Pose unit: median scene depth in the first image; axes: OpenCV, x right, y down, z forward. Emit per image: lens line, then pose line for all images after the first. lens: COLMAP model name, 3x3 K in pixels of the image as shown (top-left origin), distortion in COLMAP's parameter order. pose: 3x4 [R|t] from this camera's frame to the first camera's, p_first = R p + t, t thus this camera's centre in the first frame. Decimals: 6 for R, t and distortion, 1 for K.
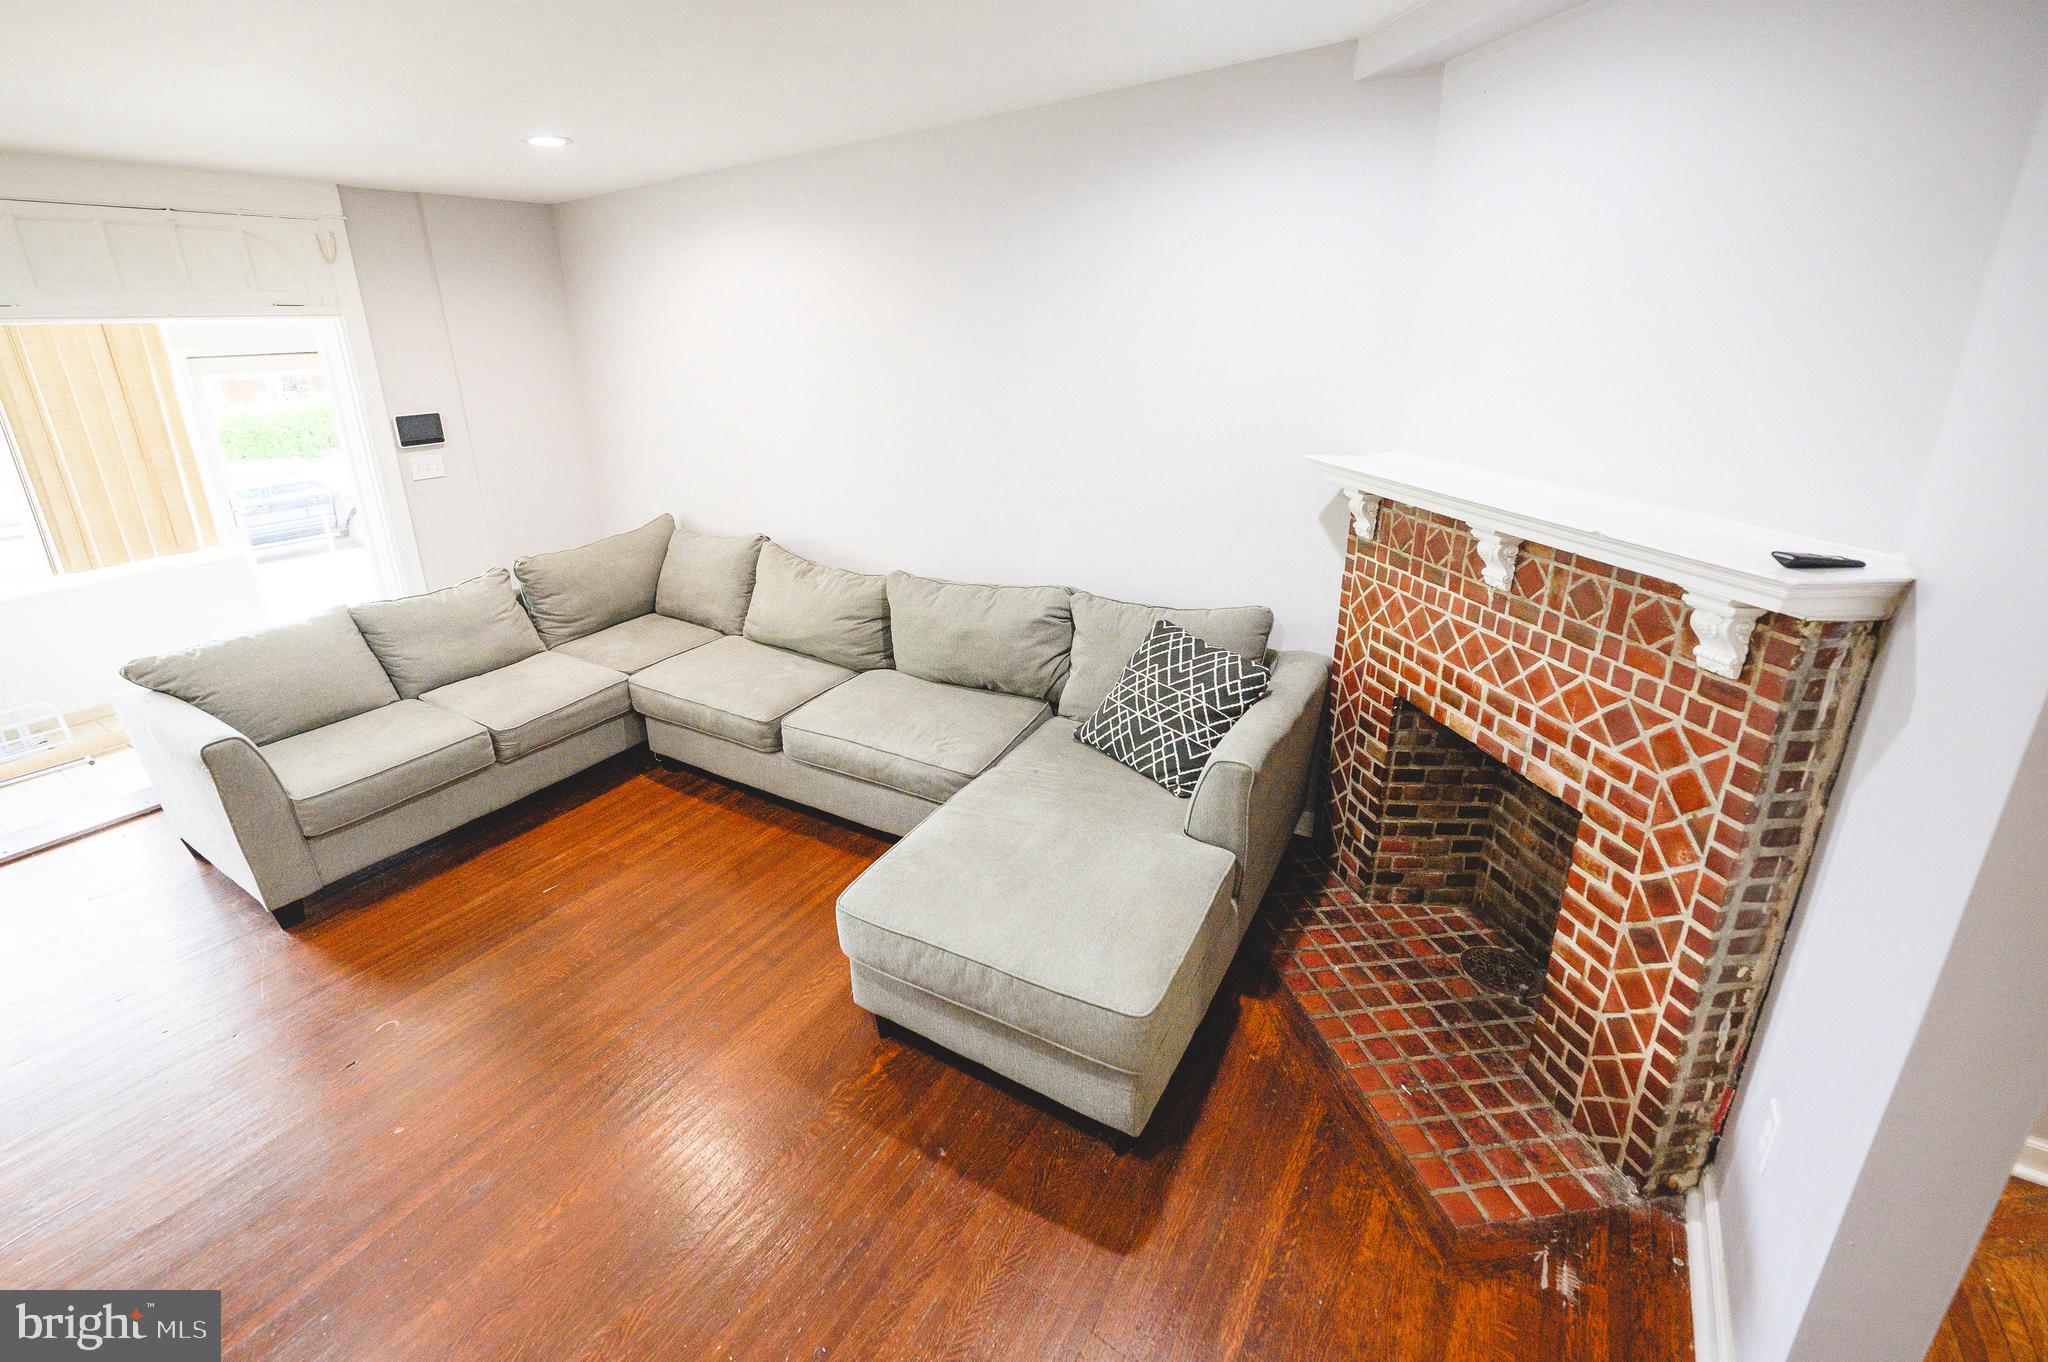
lens RADIAL K [[888.3, 0, 923.3], [0, 888.3, 628.9], [0, 0, 1]] dist [-0.001842, 0.000366]
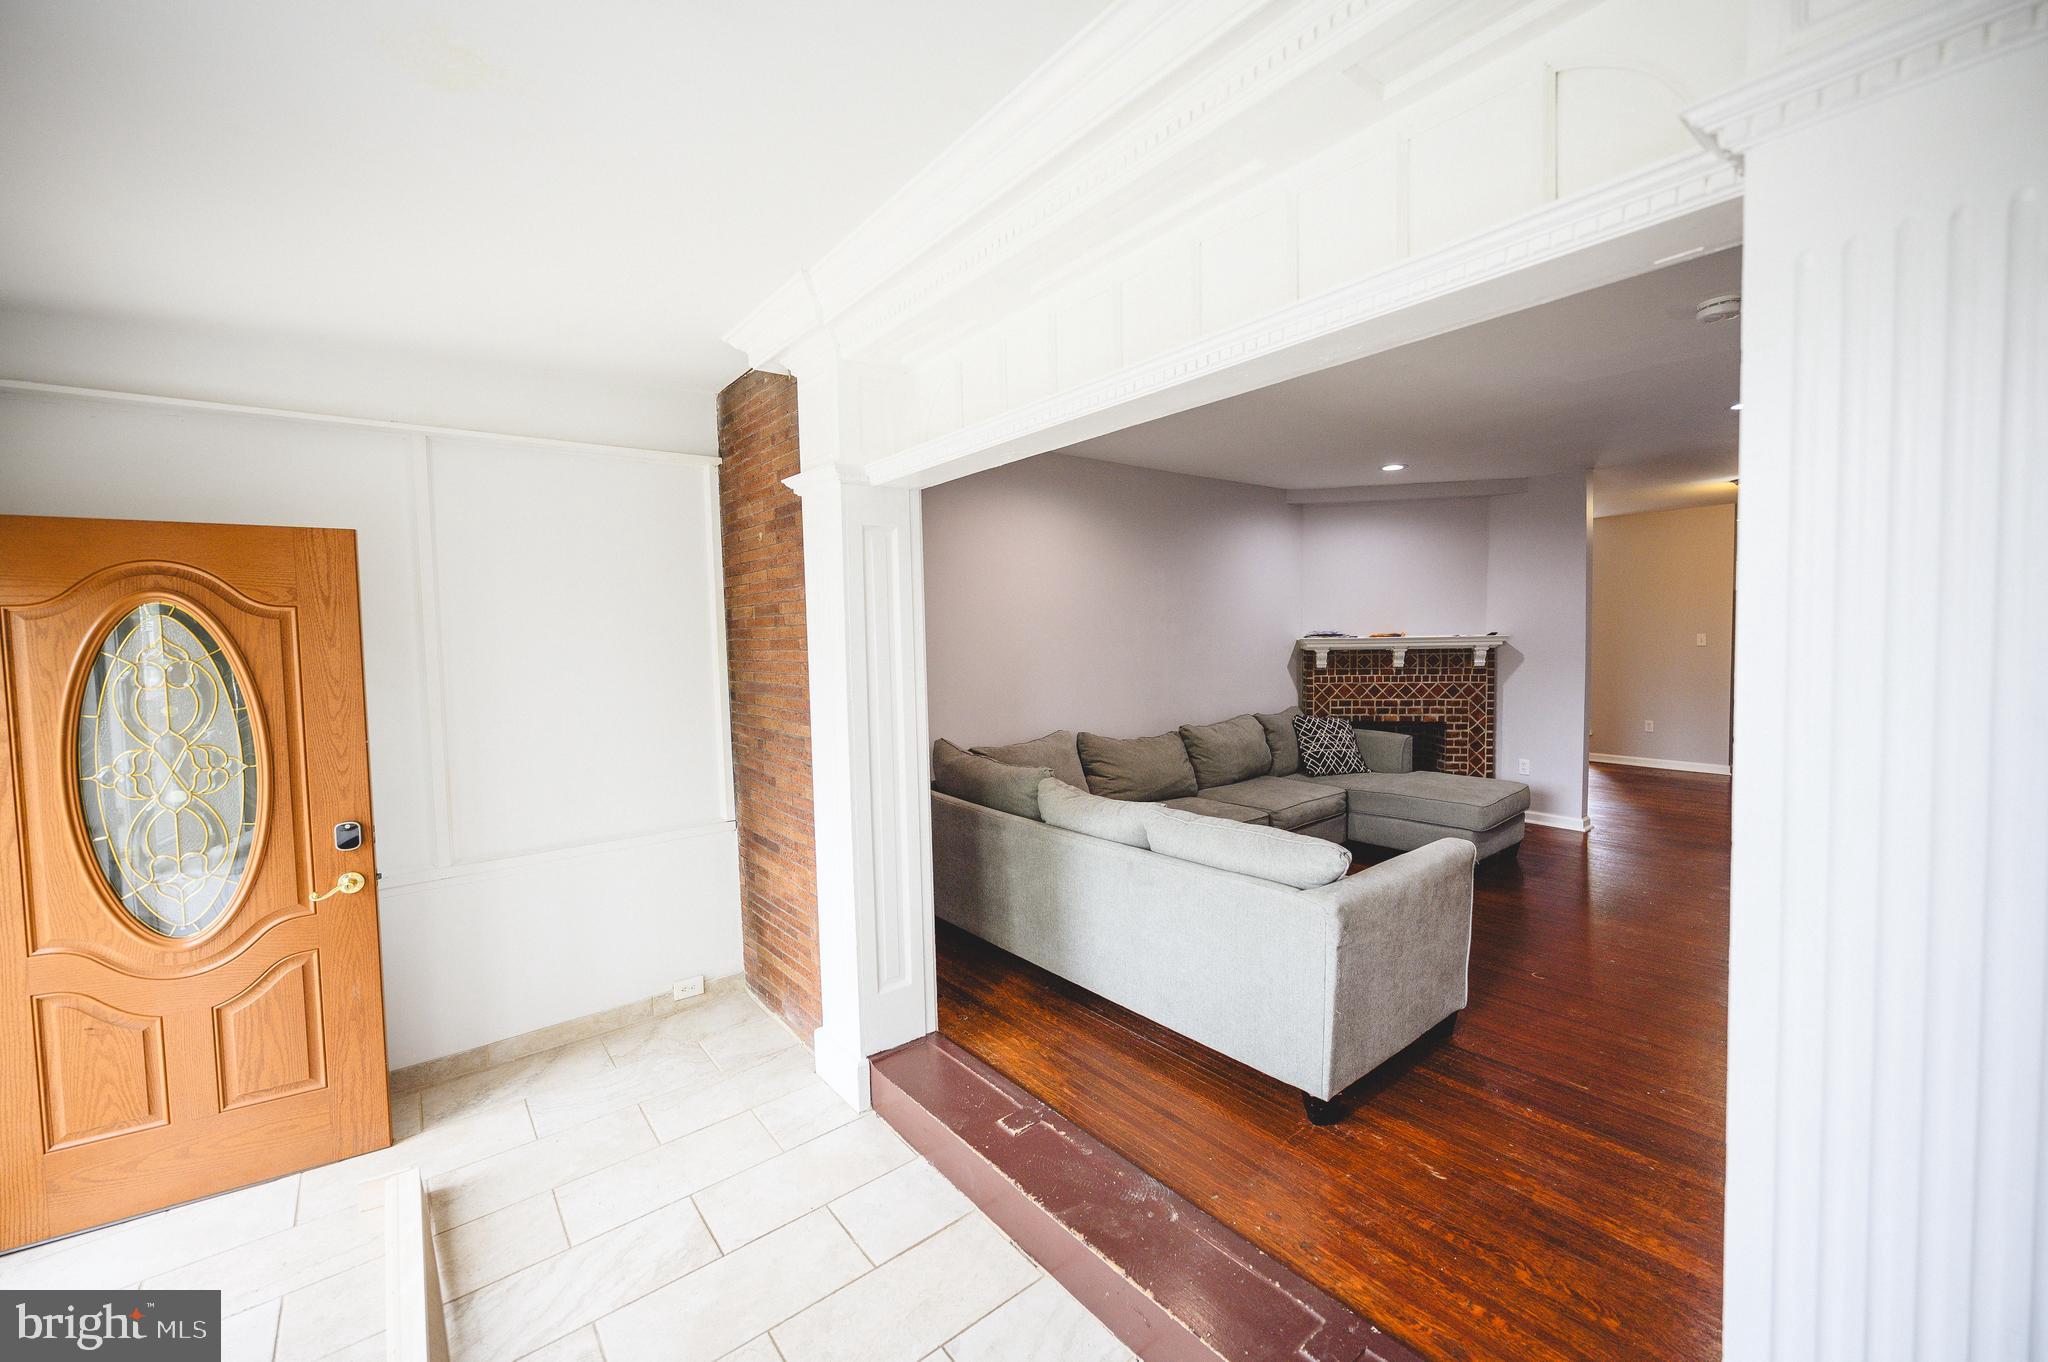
lens RADIAL K [[818.0, 0, 1006.9], [0, 818.0, 676.7], [0, 0, 1]] dist [-0.002954, -0.000602]
pose [[0.277251, -0.015086, 0.960679, -1.931924], [0.317131, 0.945277, -0.076680, -0.177332], [-0.906951, 0.325921, 0.266864, 1.148120]]
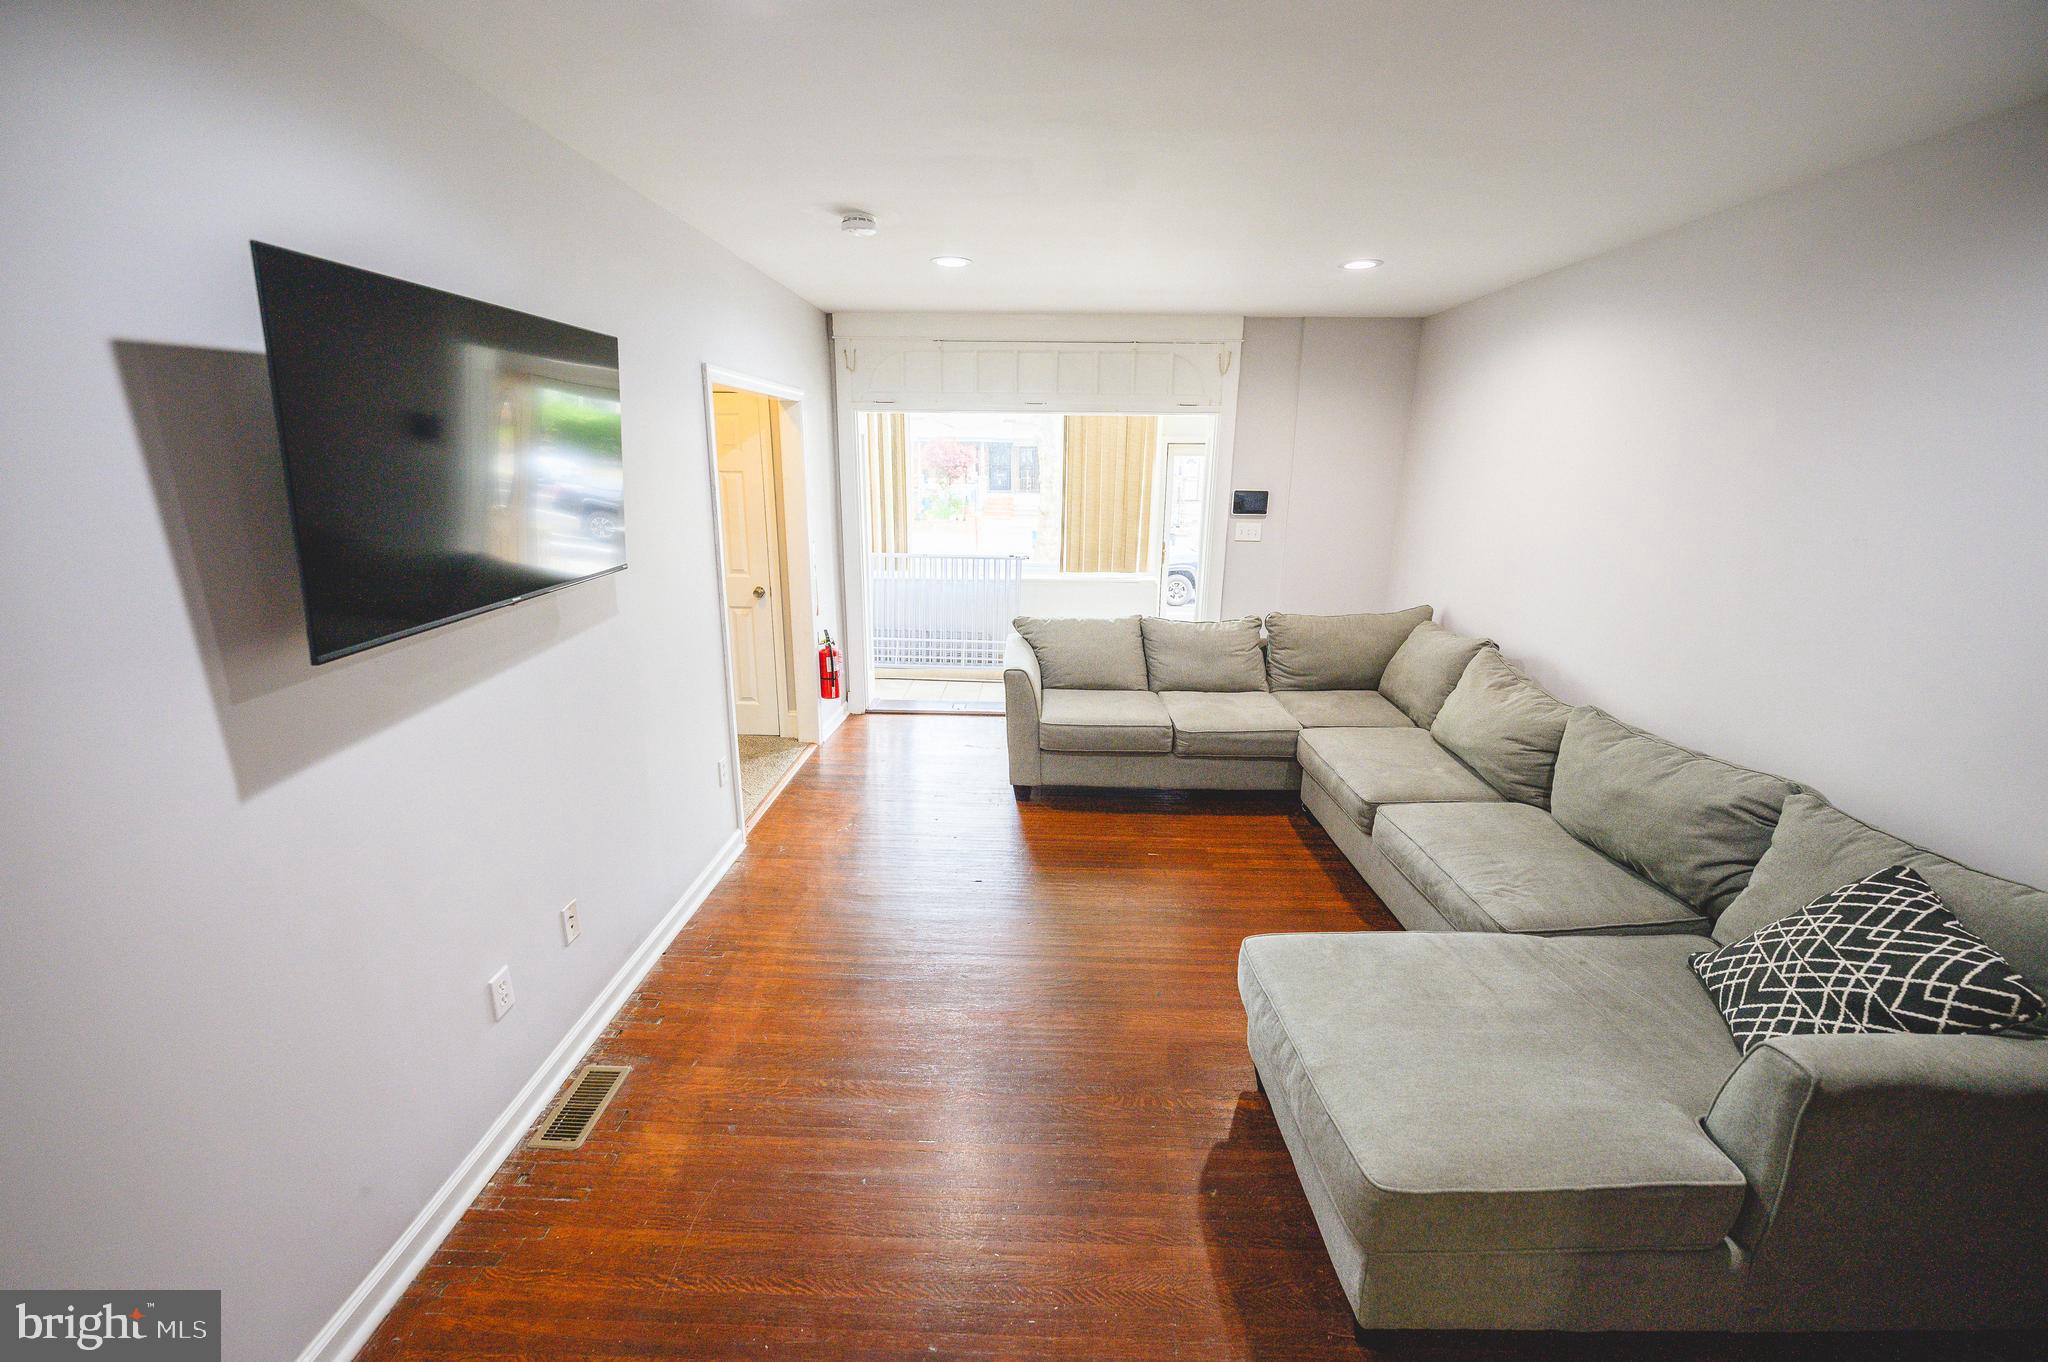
lens RADIAL K [[818.0, 0, 1017.6], [0, 818.0, 677.8], [0, 0, 1]] dist [-0.002954, -0.000602]
pose [[0.567134, 0.260545, -0.781330, 0.354484], [-0.293656, 0.950267, 0.103727, -0.013438], [0.769497, 0.170615, 0.615439, 0.097420]]
